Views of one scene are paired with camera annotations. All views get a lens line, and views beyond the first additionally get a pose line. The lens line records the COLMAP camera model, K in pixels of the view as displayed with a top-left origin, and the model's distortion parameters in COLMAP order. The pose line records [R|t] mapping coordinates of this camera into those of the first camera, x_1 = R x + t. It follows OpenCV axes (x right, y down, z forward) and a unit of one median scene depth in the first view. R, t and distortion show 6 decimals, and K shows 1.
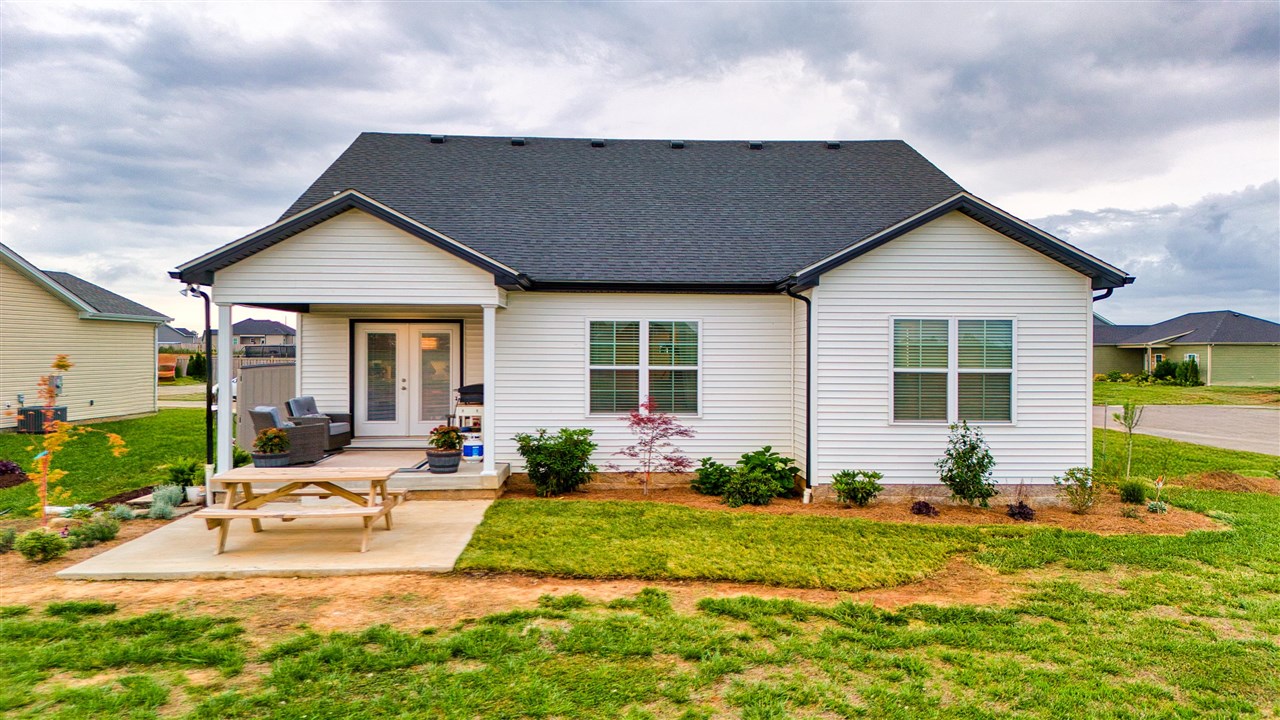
lens RADIAL K [[916.0, 0, 640.0], [0, 916.0, 360.0], [0, 0, 1]] dist [0.087952, -0.082950]
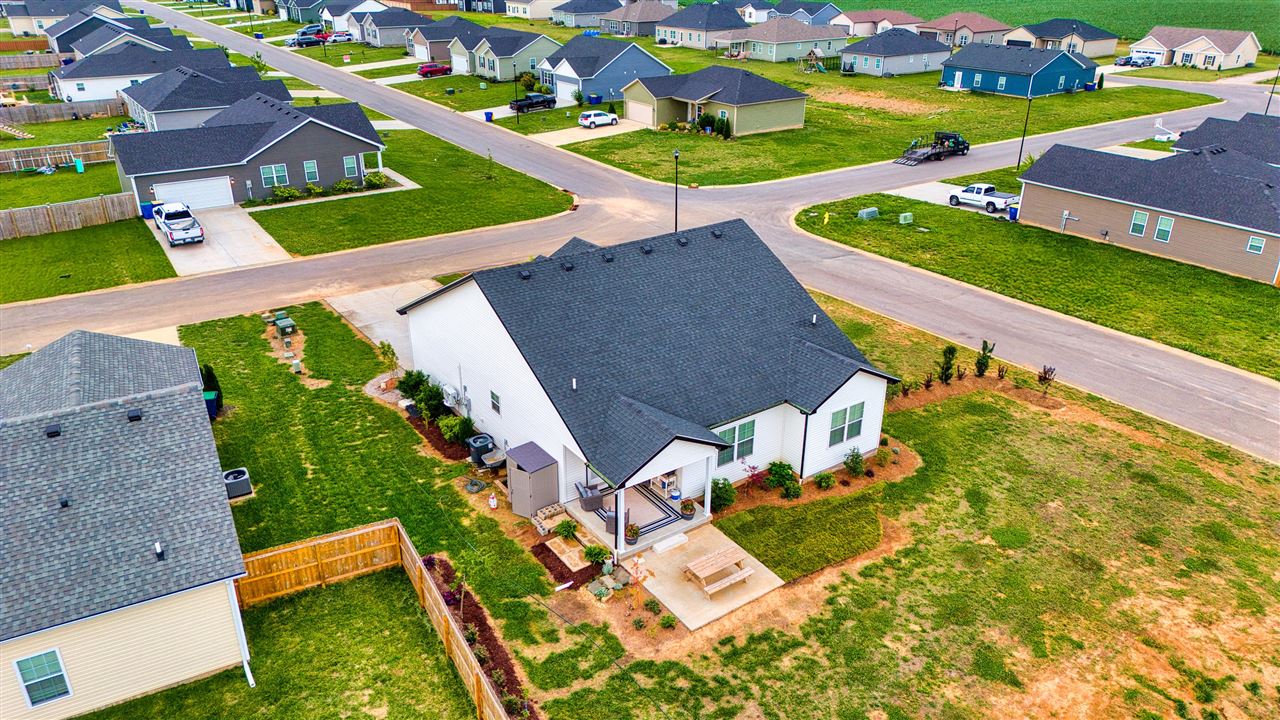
lens RADIAL K [[899.0, 0, 640.5], [0, 899.0, 380.0], [0, 0, 1]] dist [0.079170, -0.050834]
pose [[0.840712, -0.236114, 0.487292, -1.371993], [-0.005933, 0.895851, 0.444315, -1.235542], [-0.541450, -0.376432, 0.751752, -0.560771]]
